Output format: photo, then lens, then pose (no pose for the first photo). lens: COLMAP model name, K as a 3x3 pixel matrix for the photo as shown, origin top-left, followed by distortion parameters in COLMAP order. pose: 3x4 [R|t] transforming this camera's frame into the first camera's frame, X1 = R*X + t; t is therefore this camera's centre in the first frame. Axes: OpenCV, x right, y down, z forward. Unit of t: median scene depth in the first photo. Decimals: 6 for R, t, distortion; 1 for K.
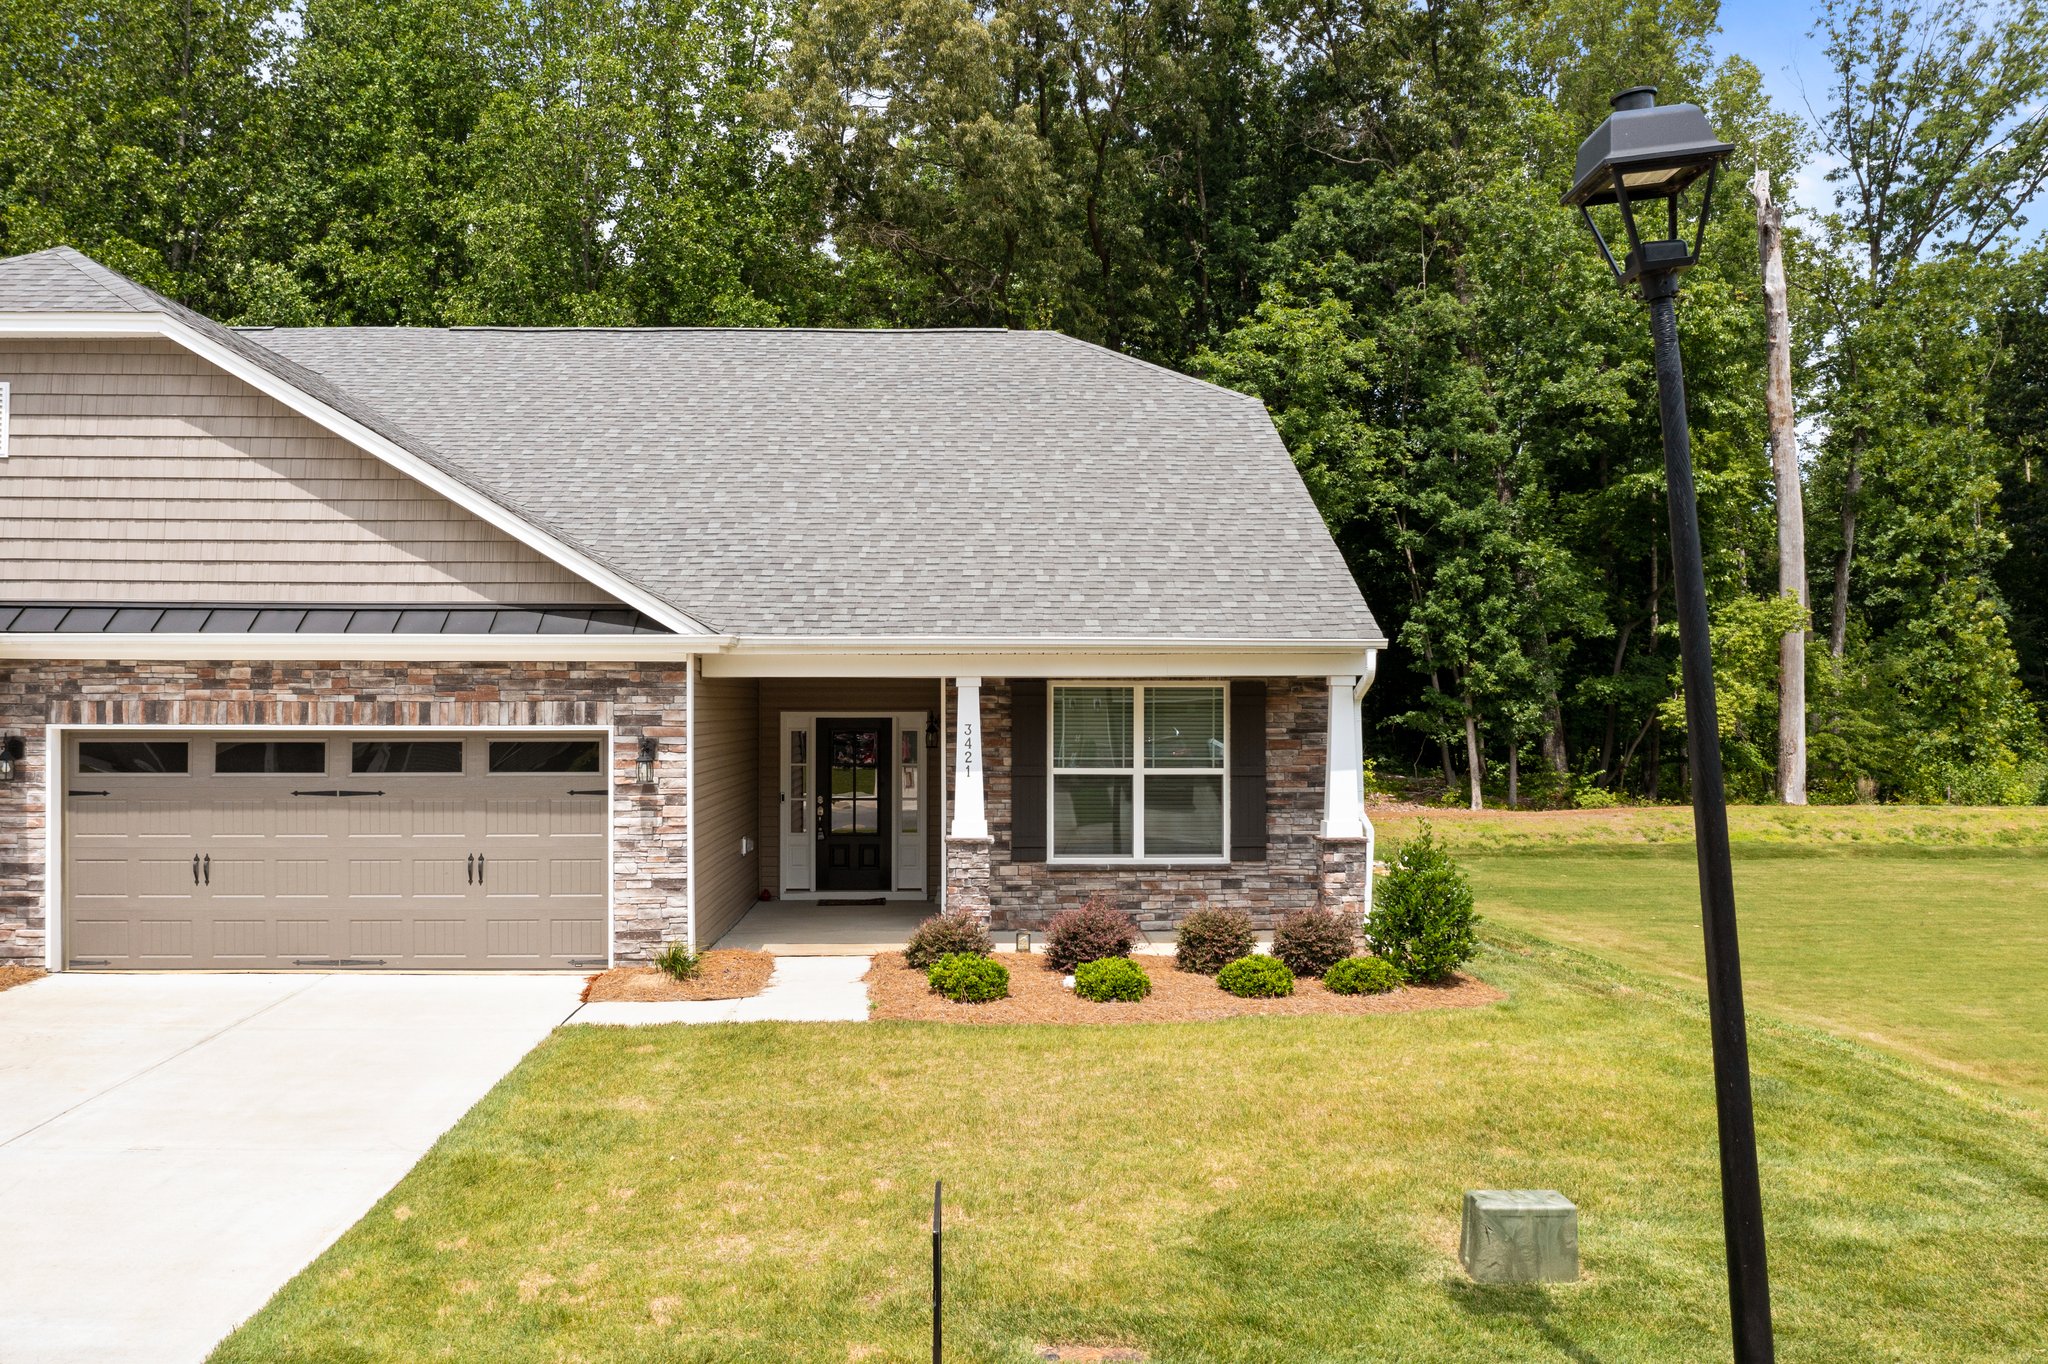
lens RADIAL K [[1631.0, 0, 1015.9], [0, 1631.0, 685.0], [0, 0, 1]] dist [-0.022998, -0.005027]
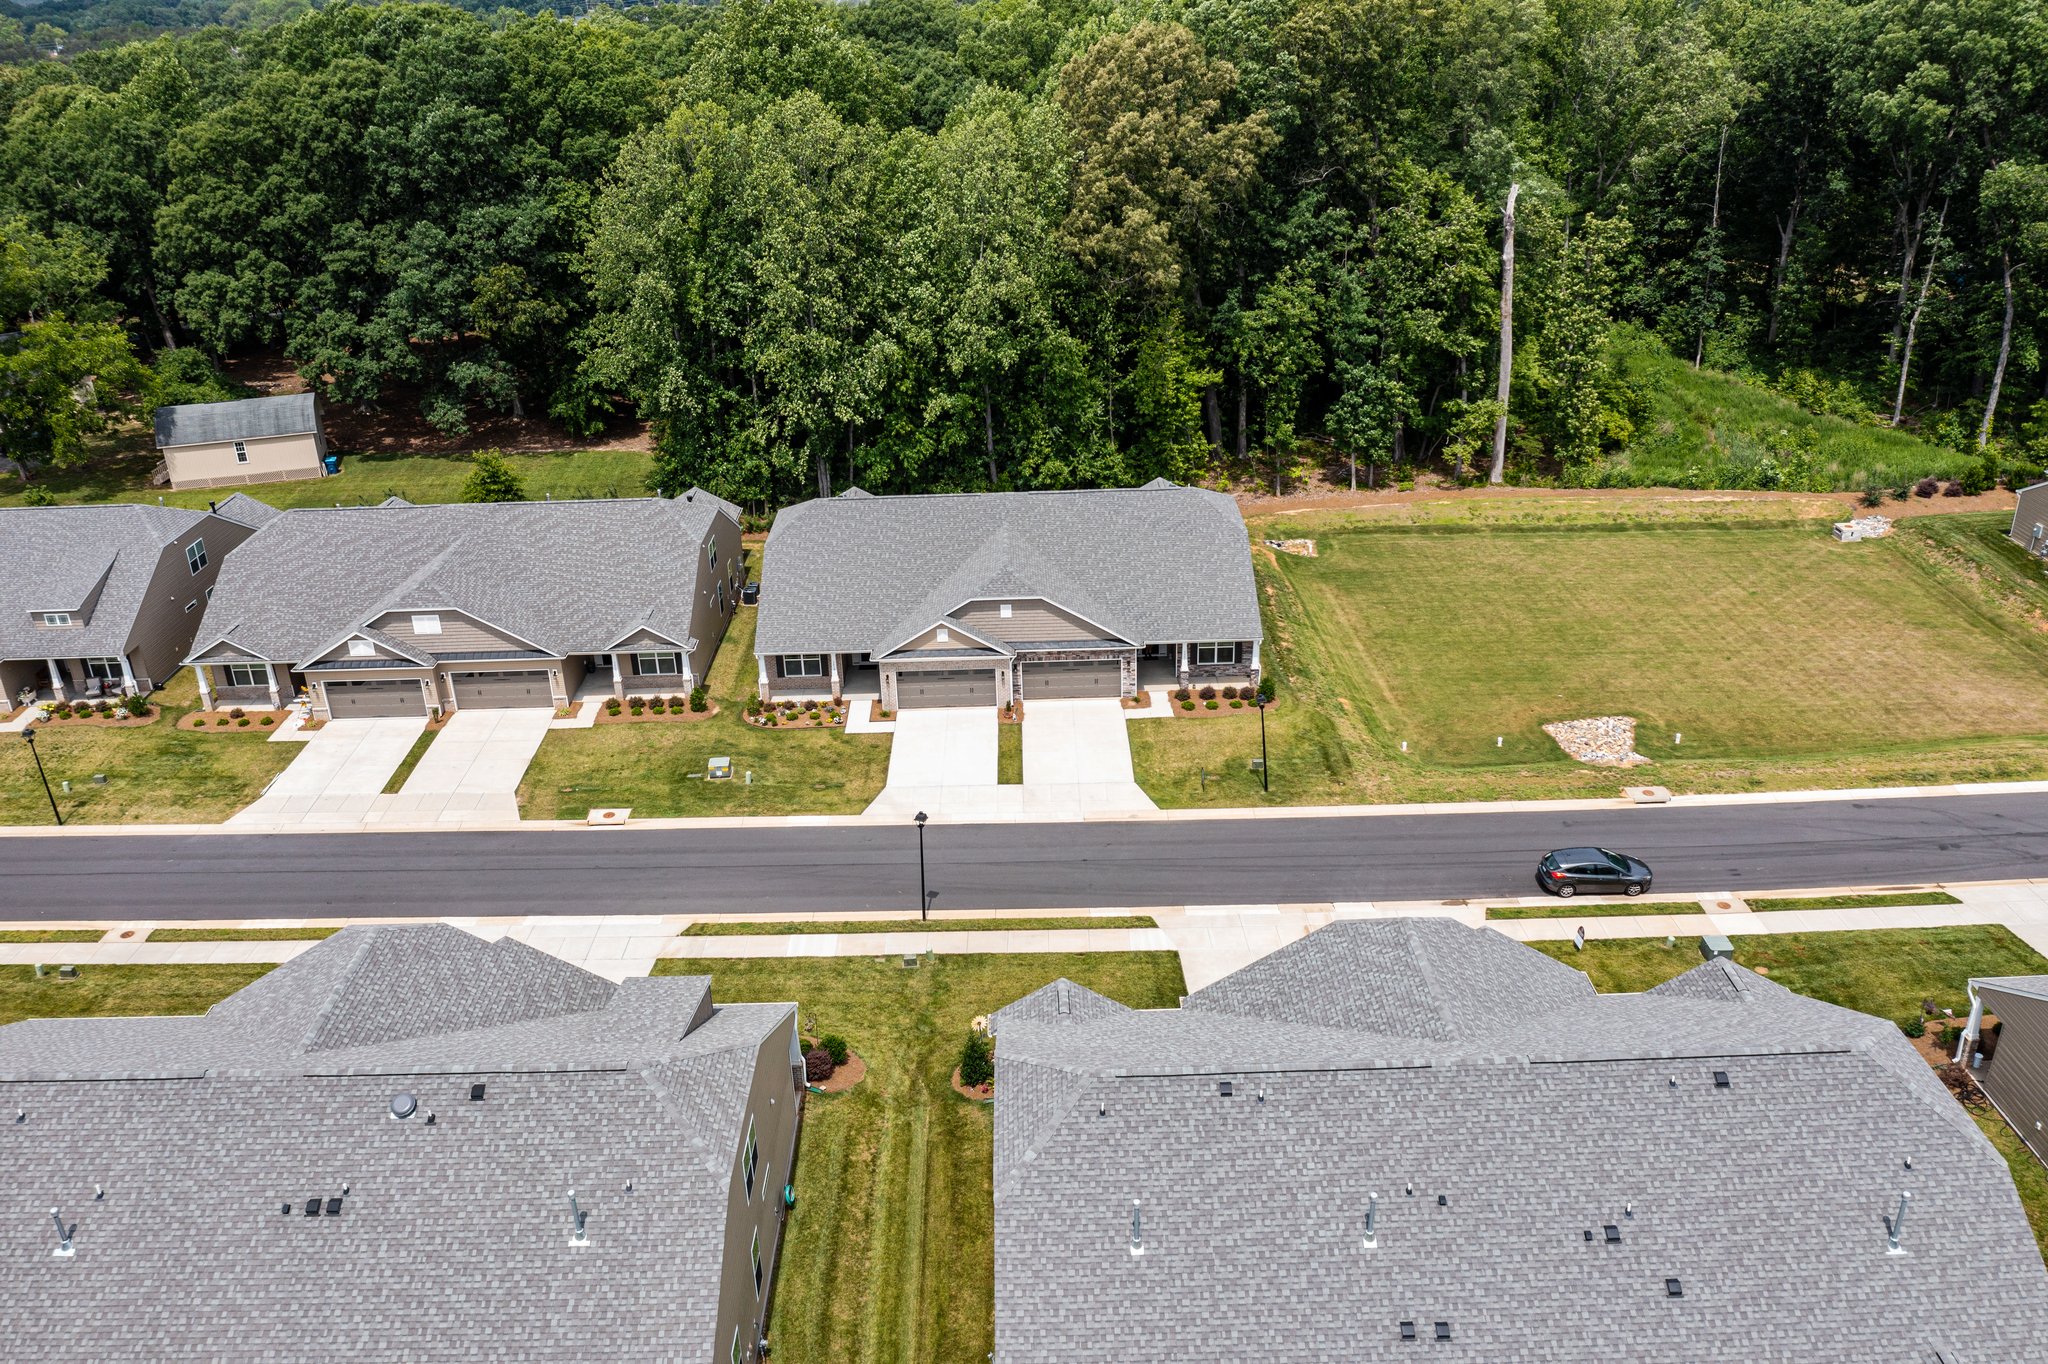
lens RADIAL K [[1631.0, 0, 1015.9], [0, 1631.0, 685.0], [0, 0, 1]] dist [-0.022998, -0.005027]
pose [[0.999376, -0.016756, -0.031110, -0.417369], [0.028815, 0.896023, 0.443071, -2.252989], [0.020451, -0.443691, 0.895947, -3.828230]]
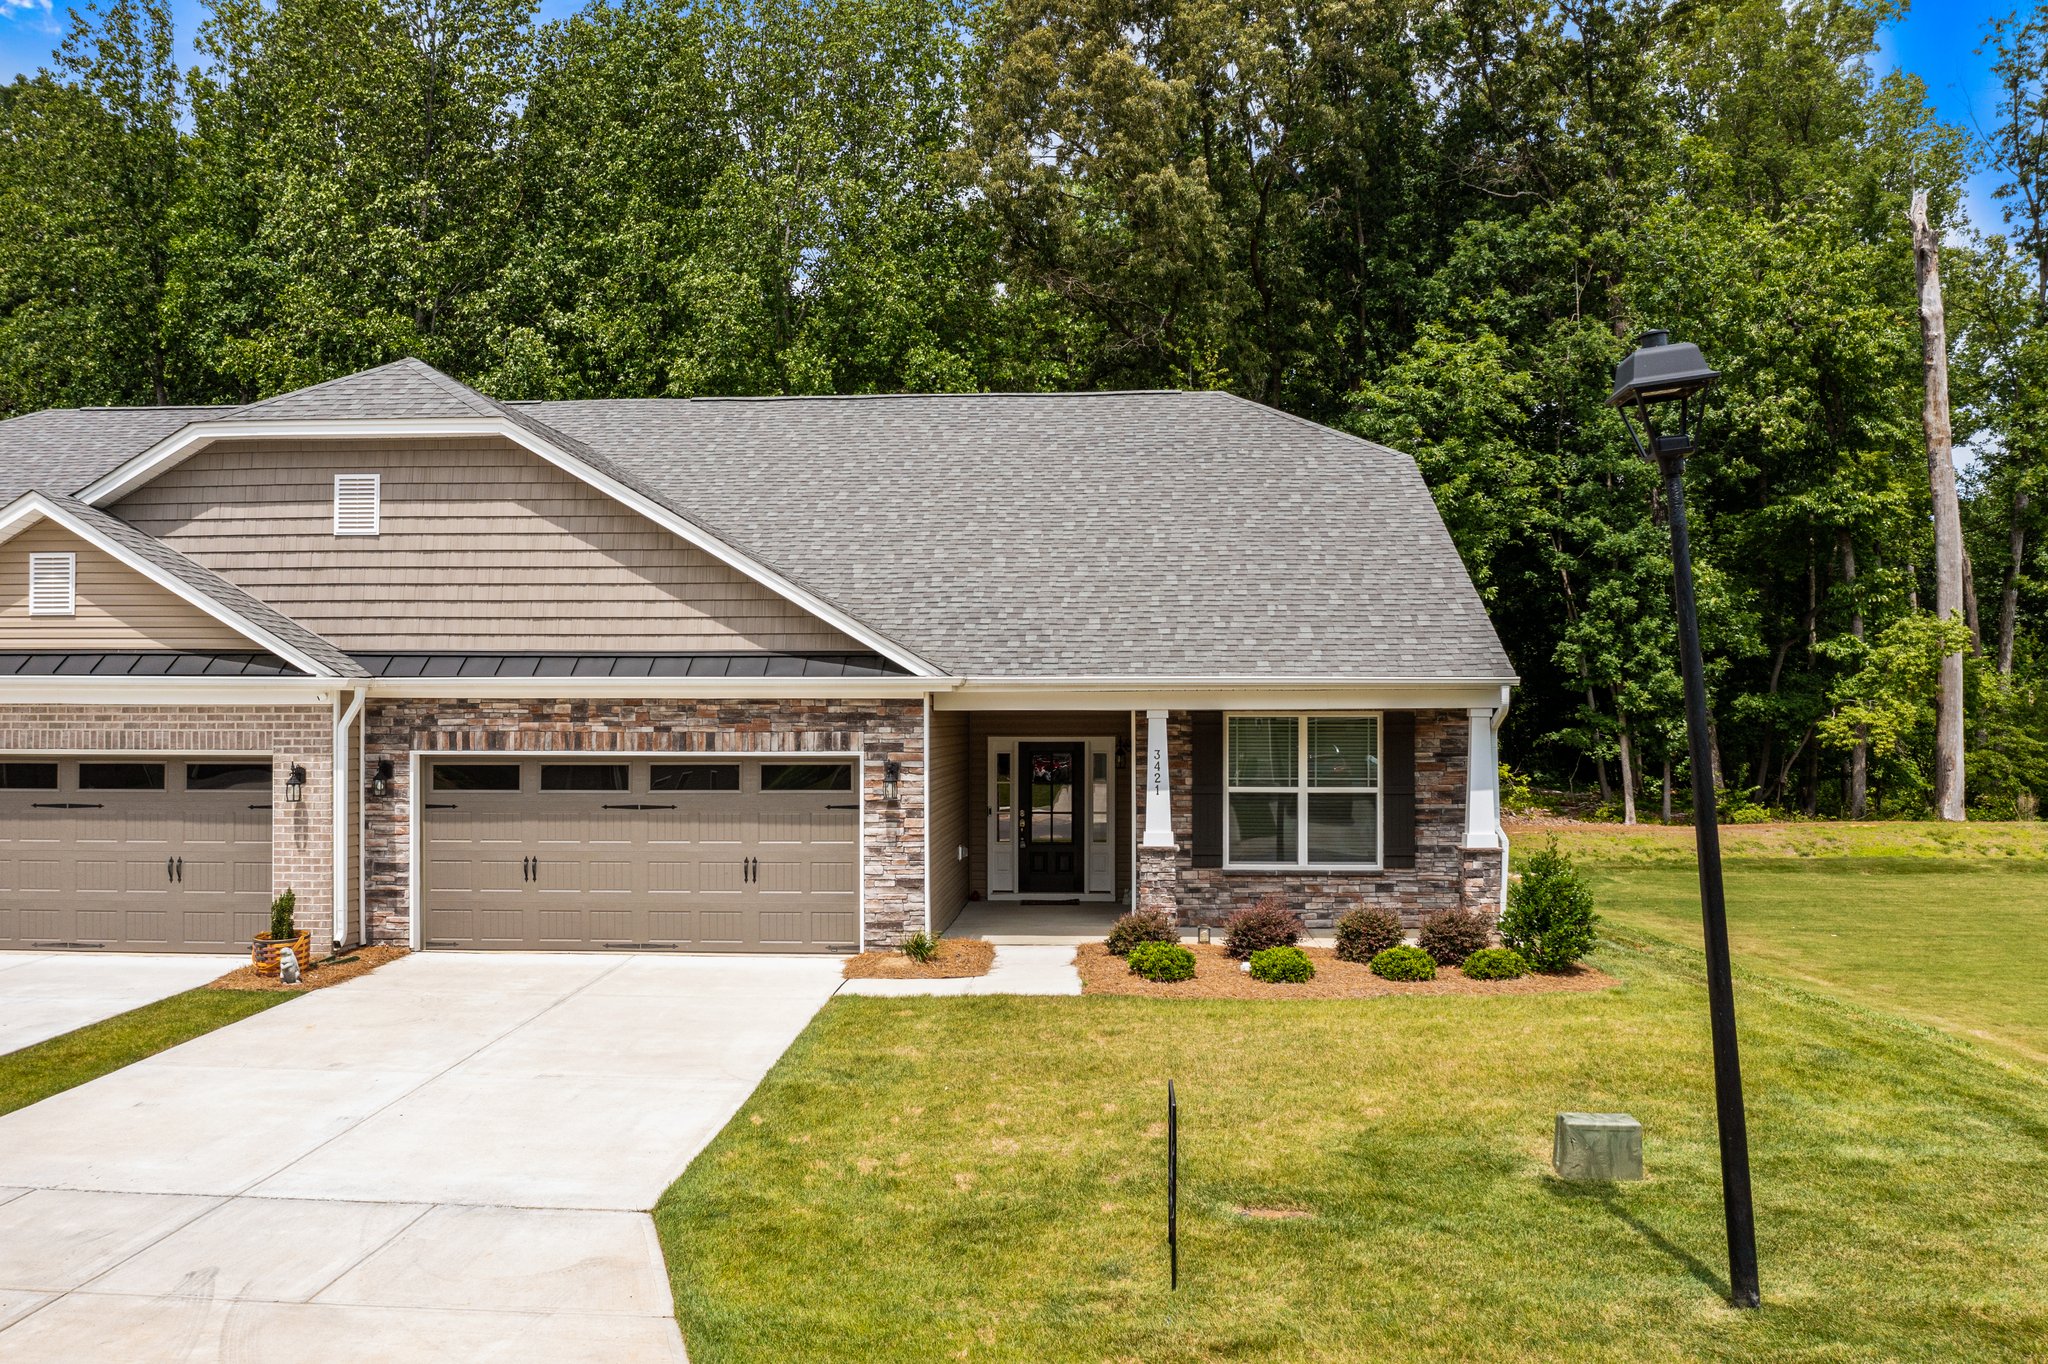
lens RADIAL K [[1629.5, 0, 1026.2], [0, 1629.5, 705.9], [0, 0, 1]] dist [-0.036318, 0.044339]
pose [[0.995959, -0.001842, -0.089792, -0.017815], [0.002323, 0.999984, 0.005245, -0.014356], [0.089781, -0.005432, 0.995947, -0.181405]]
